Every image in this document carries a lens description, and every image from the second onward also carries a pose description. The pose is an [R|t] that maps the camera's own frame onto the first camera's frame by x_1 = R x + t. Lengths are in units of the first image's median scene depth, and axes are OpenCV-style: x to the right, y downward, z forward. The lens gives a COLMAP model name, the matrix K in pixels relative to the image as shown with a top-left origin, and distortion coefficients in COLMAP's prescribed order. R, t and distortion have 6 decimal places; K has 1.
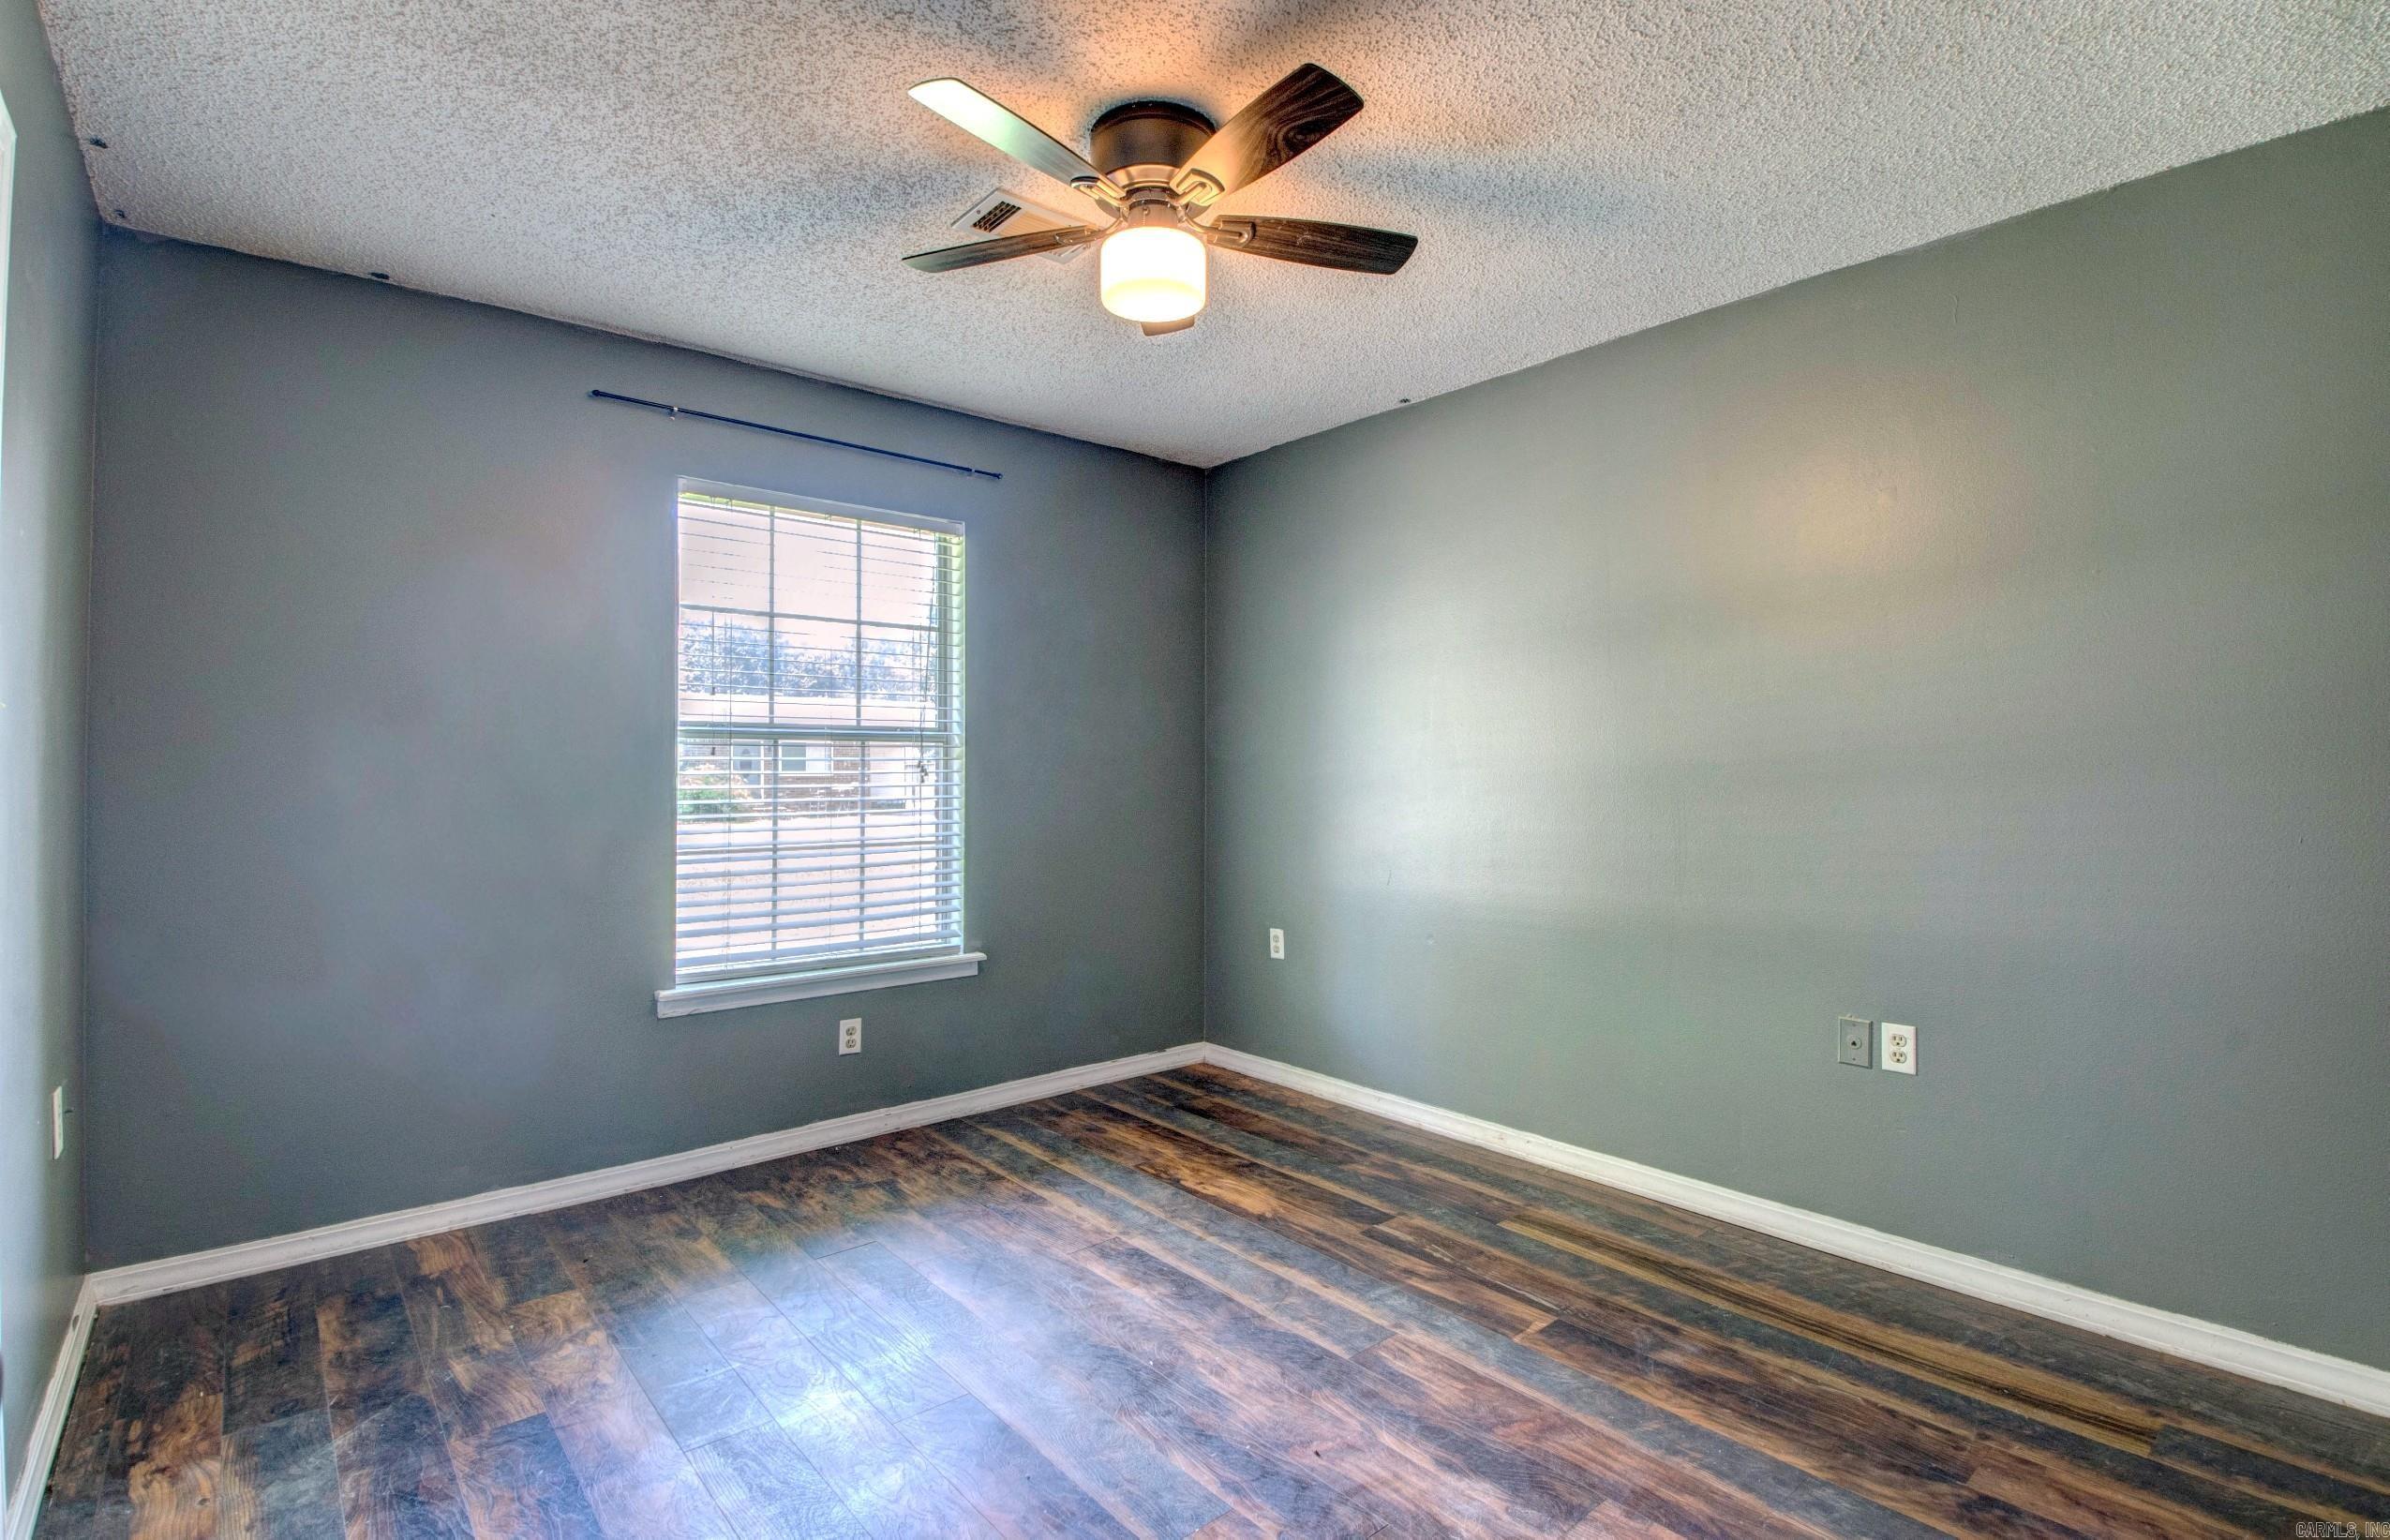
lens RADIAL K [[1116.3, 0, 1167.9], [0, 1116.3, 769.5], [0, 0, 1]] dist [0.006096, -0.018418]
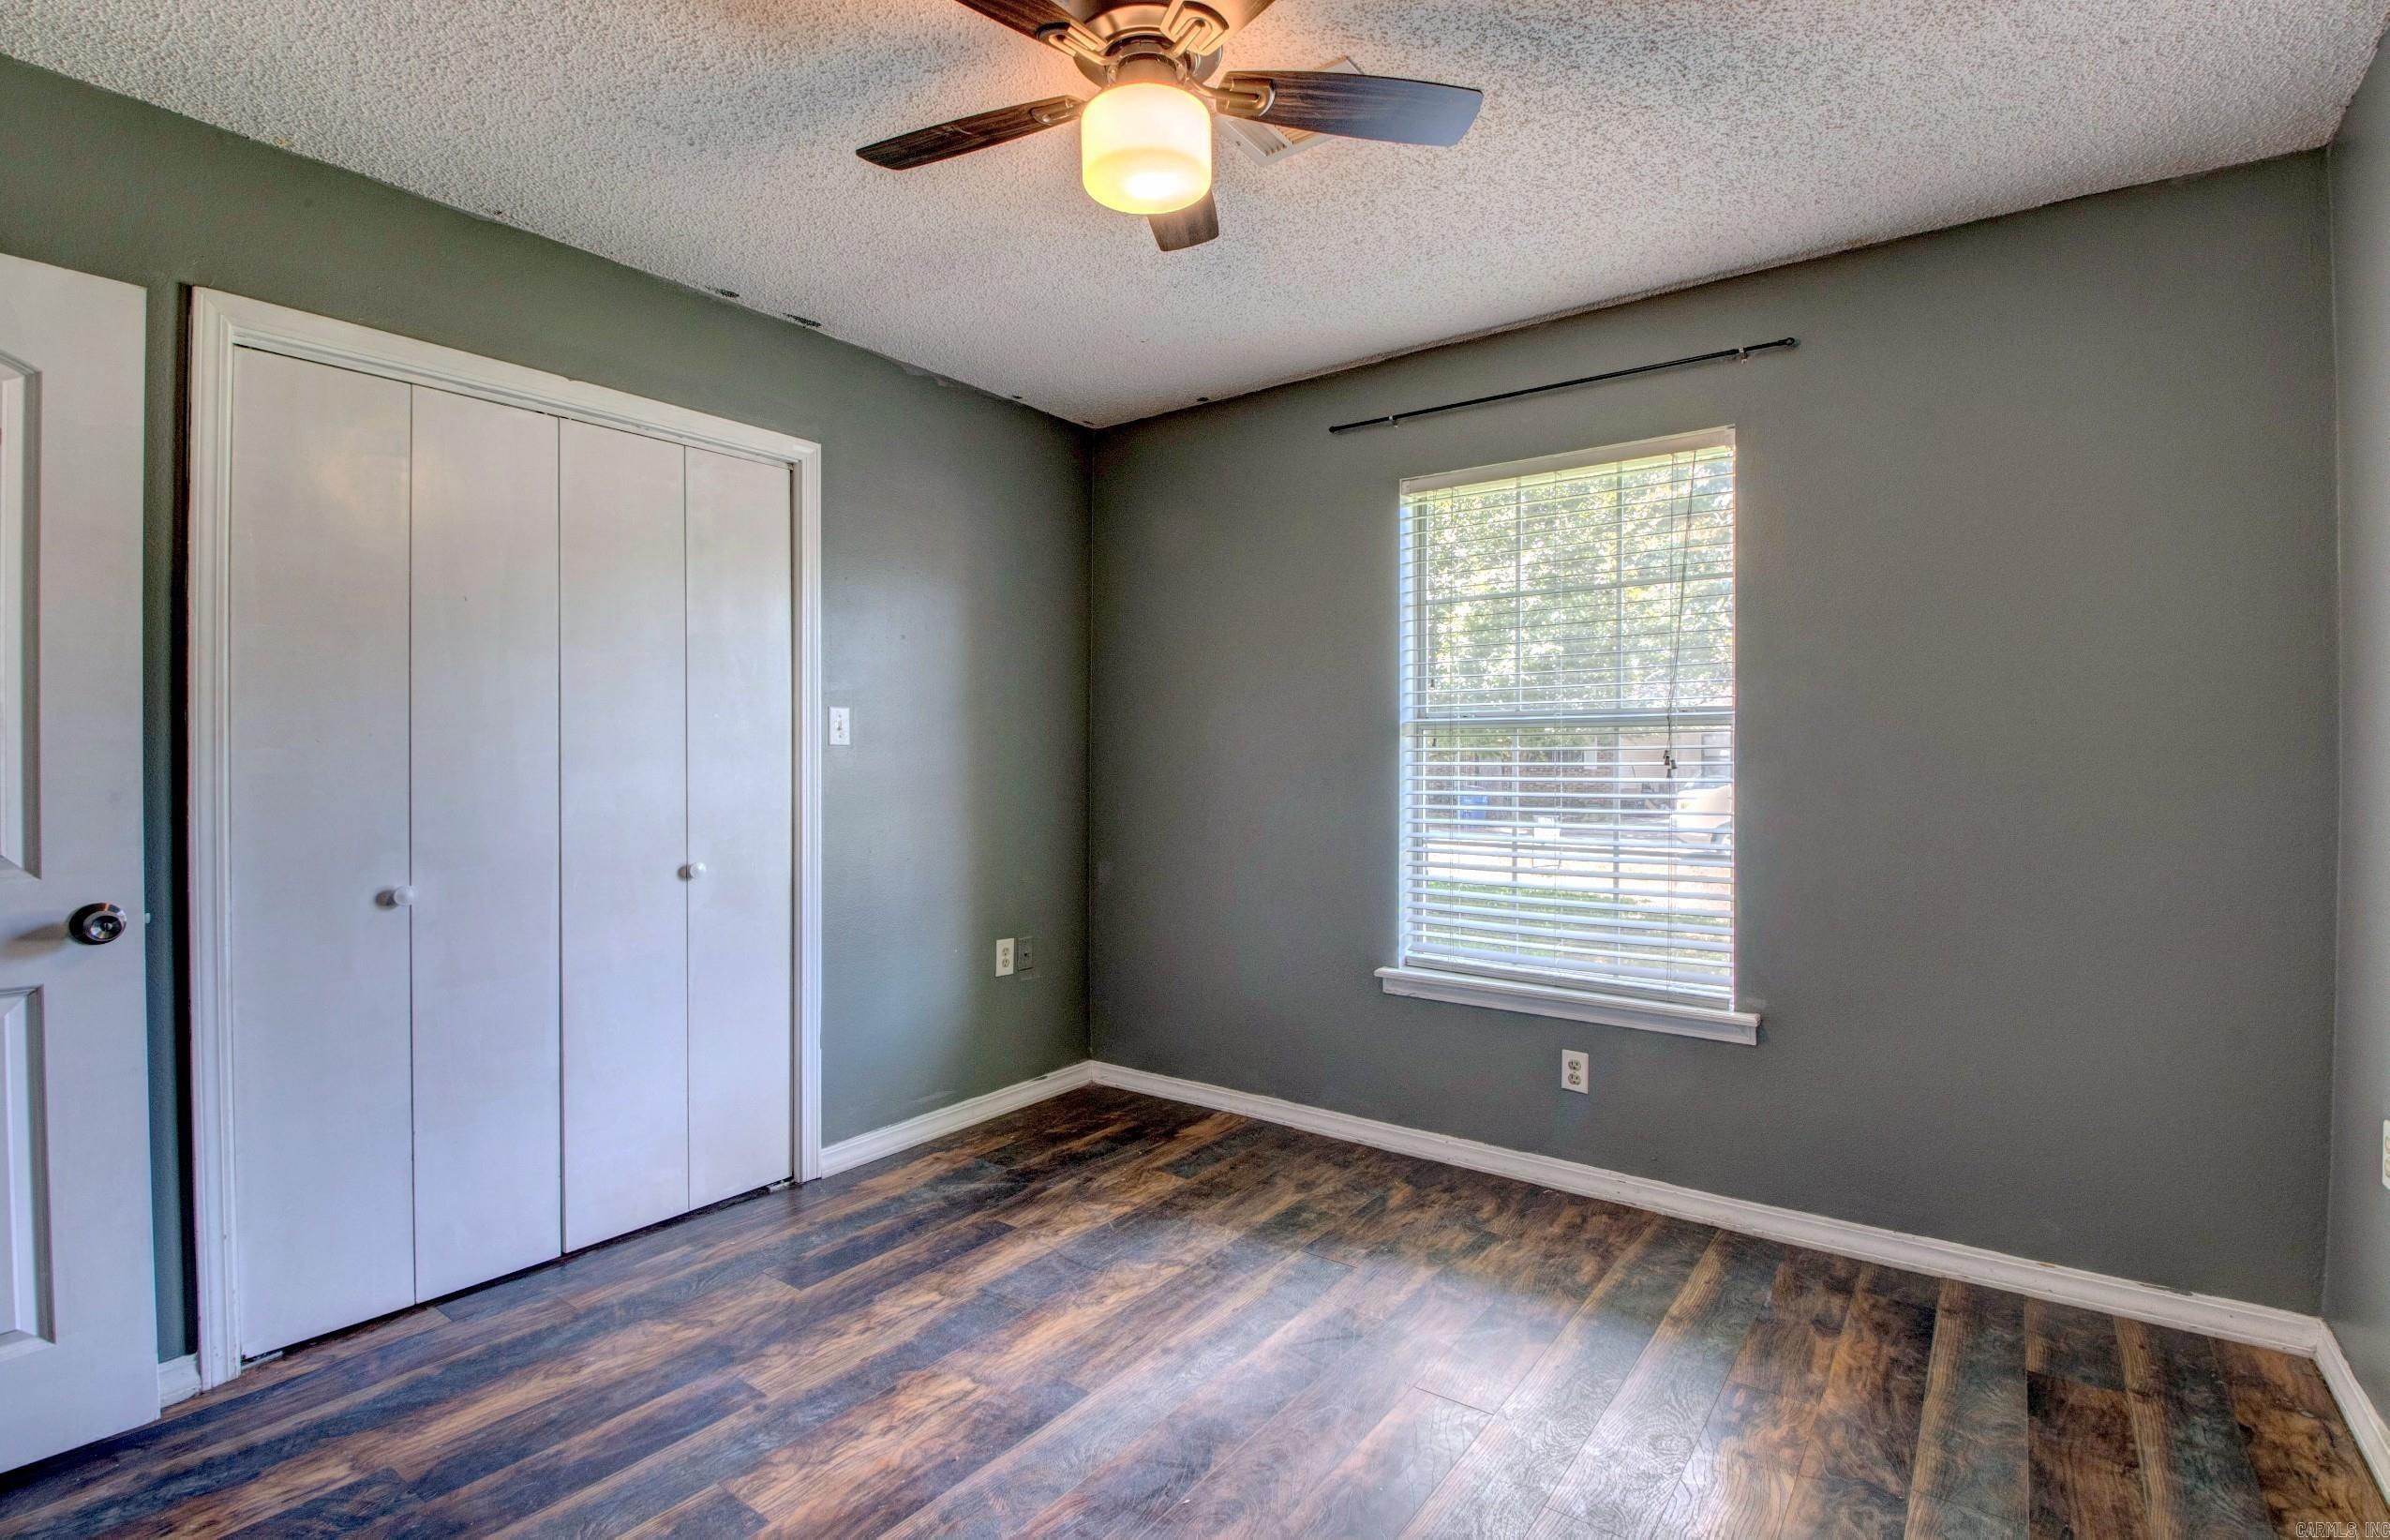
lens RADIAL K [[1116.3, 0, 1203.2], [0, 1116.3, 761.7], [0, 0, 1]] dist [0.006096, -0.018418]
pose [[0.240677, 0.006624, -0.970583, 0.610462], [-0.002753, 0.999977, 0.006142, -0.005831], [0.970601, 0.001193, 0.240690, 0.650805]]
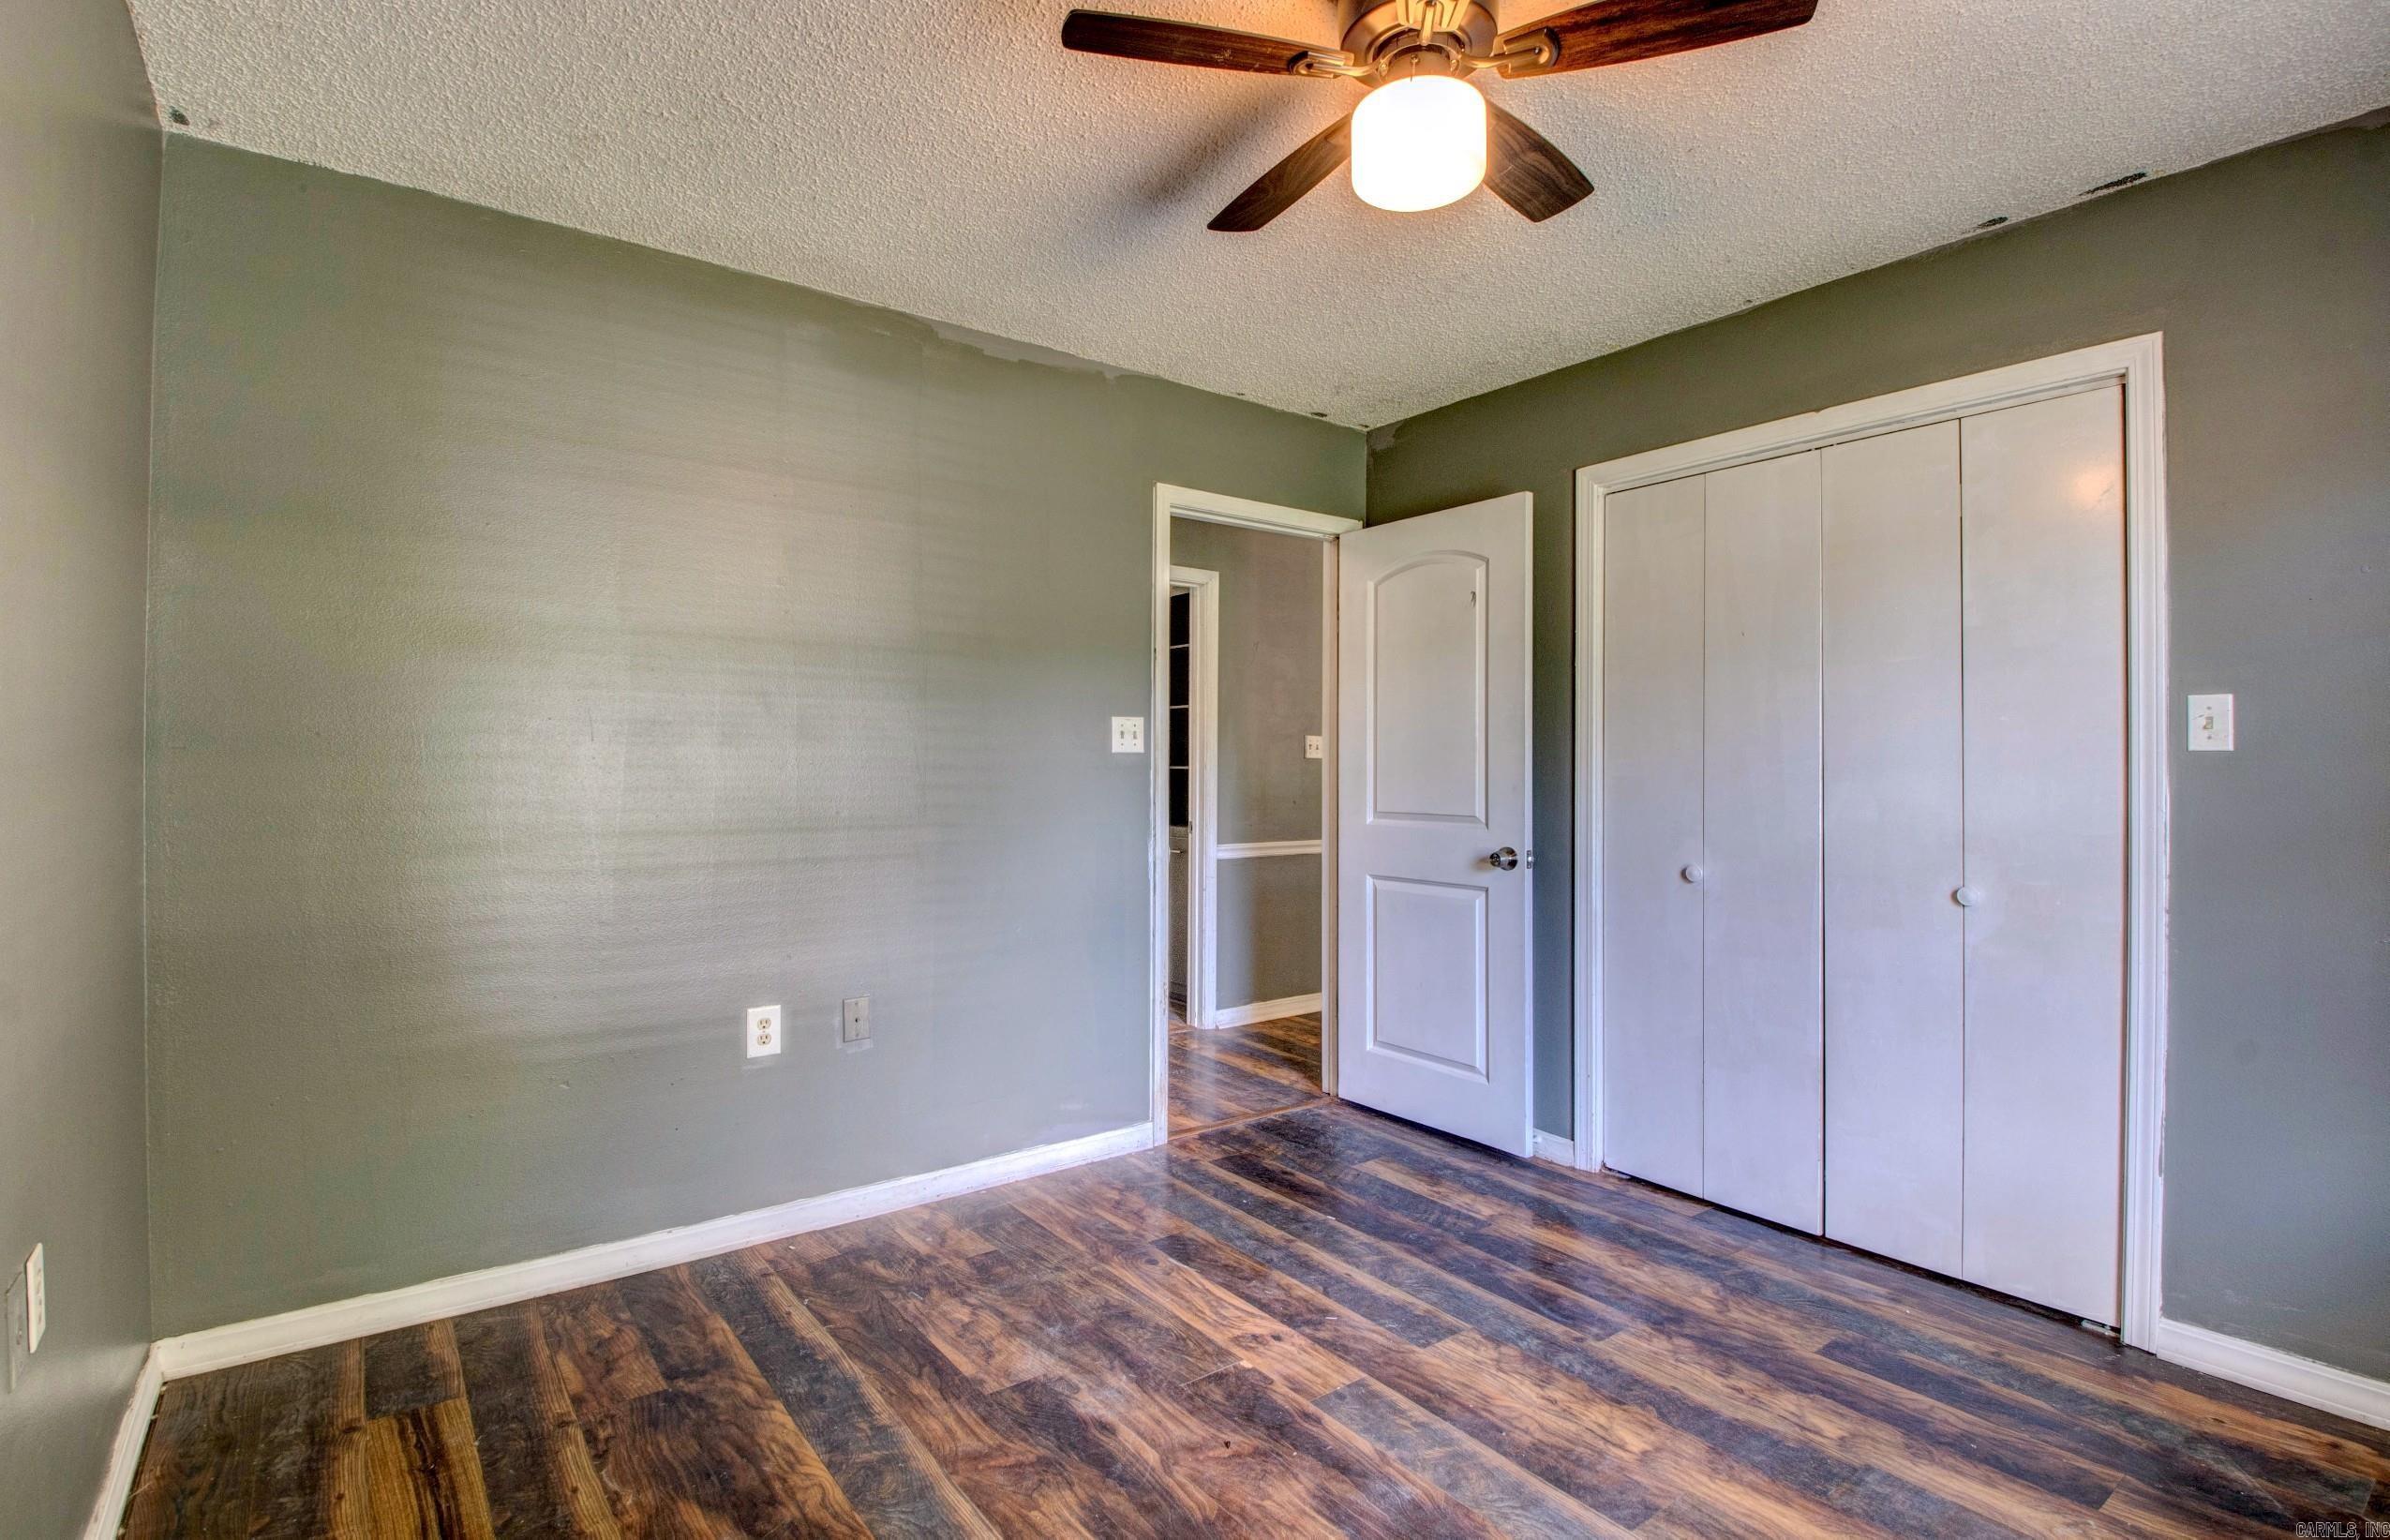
lens RADIAL K [[1116.3, 0, 1163.6], [0, 1116.3, 767.2], [0, 0, 1]] dist [0.006096, -0.018418]
pose [[-0.998051, -0.004554, 0.062241, 0.090417], [-0.004270, 0.999980, 0.004698, -0.004074], [-0.062262, 0.004423, -0.998050, 1.391845]]
